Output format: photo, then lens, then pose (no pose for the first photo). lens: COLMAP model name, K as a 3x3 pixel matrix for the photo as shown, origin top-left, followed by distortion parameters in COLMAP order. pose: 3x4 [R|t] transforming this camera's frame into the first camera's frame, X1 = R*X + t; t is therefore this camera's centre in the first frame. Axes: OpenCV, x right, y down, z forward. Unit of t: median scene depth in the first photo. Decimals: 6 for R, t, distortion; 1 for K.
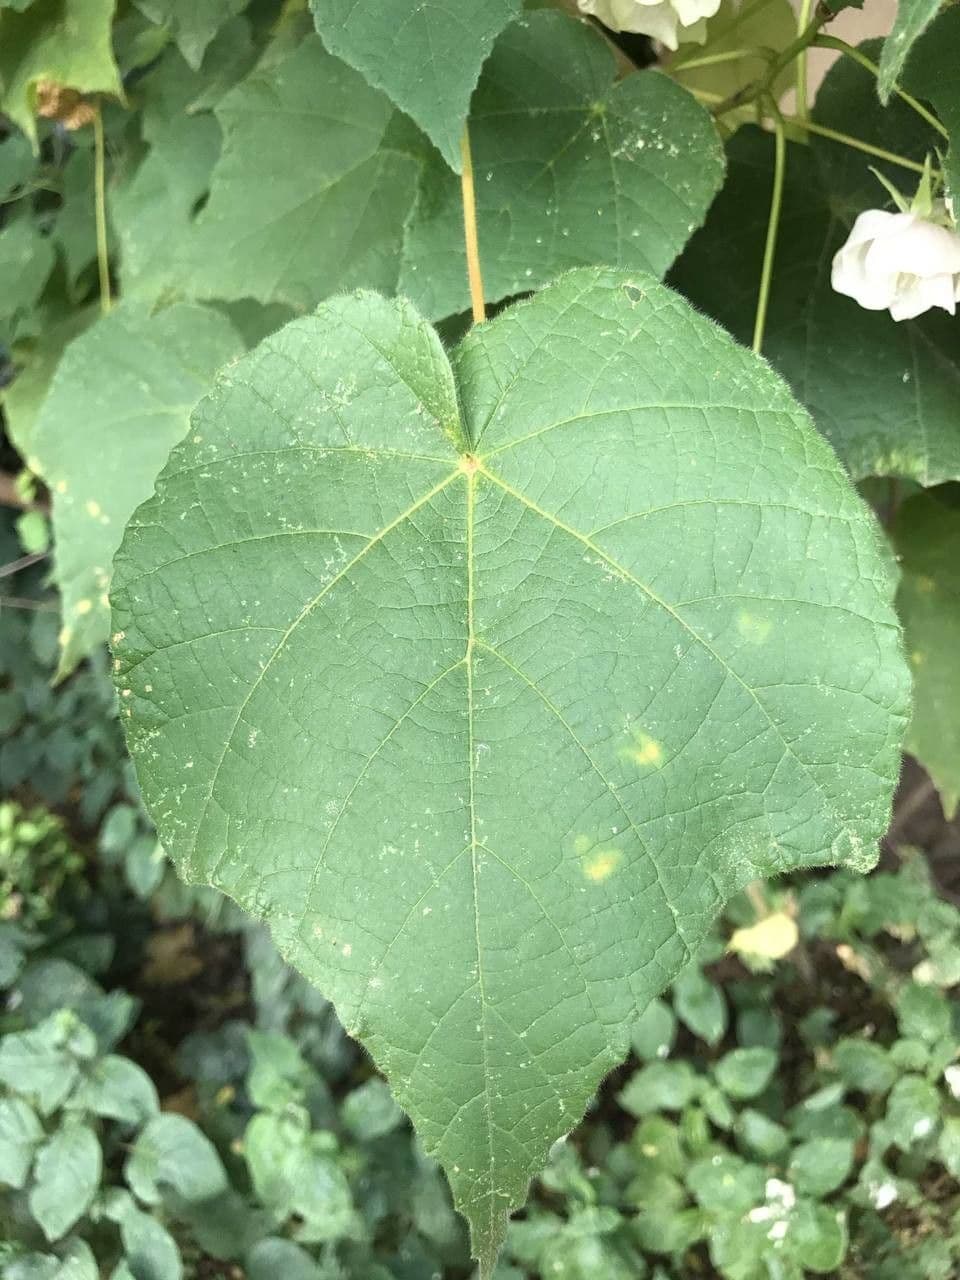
lens RADIAL K [[1129.1, 0, 480.0], [0, 1129.1, 640.0], [0, 0, 1]] dist [-0.003042, -0.002909]
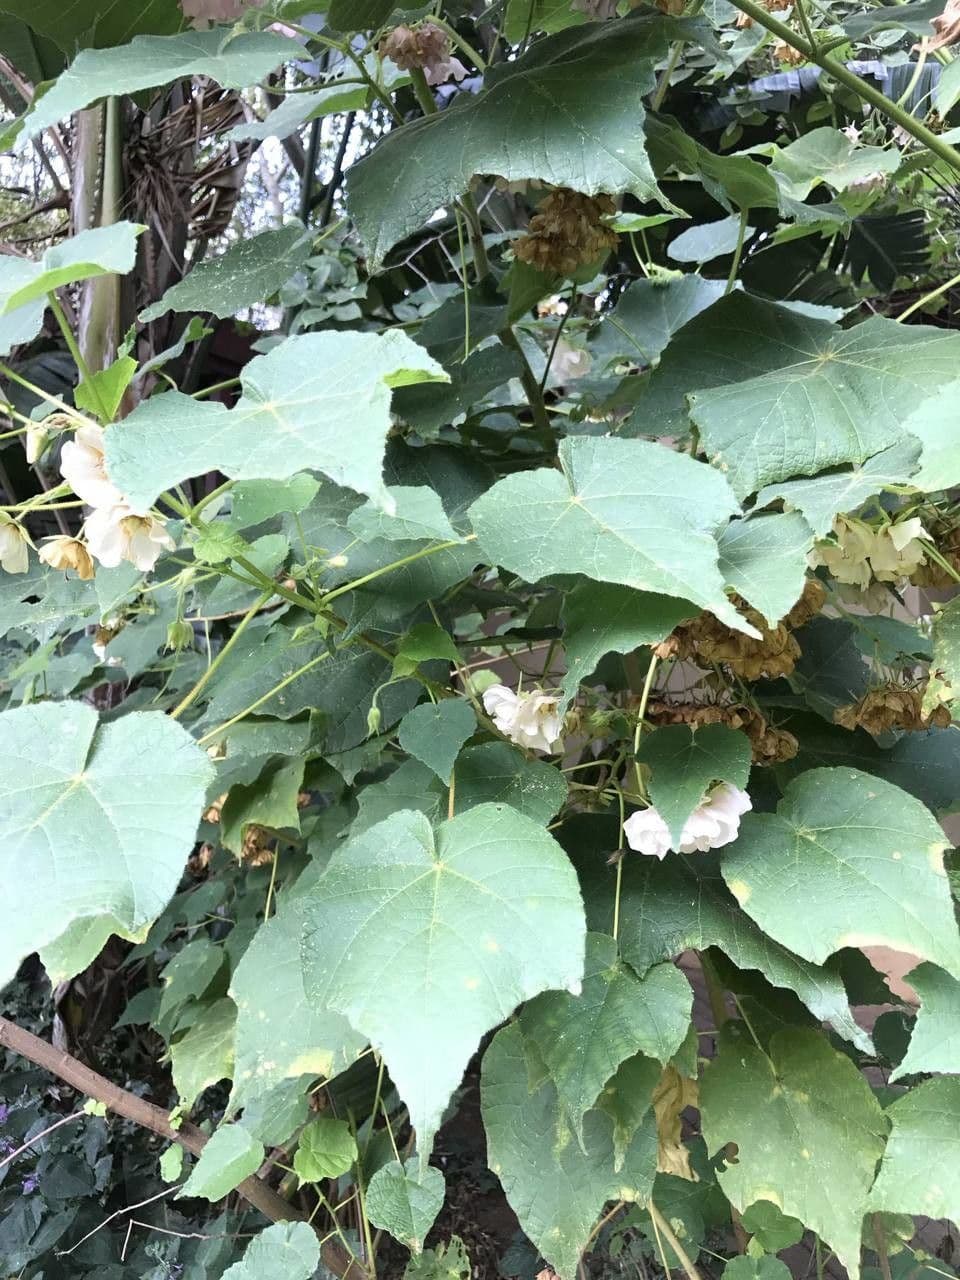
lens RADIAL K [[1129.1, 0, 480.0], [0, 1129.1, 640.0], [0, 0, 1]] dist [-0.003042, -0.002909]
pose [[0.995203, -0.032413, -0.092307, 0.360980], [-0.032941, 0.777411, -0.628130, 1.130783], [0.092120, 0.628157, 0.772614, -1.438757]]
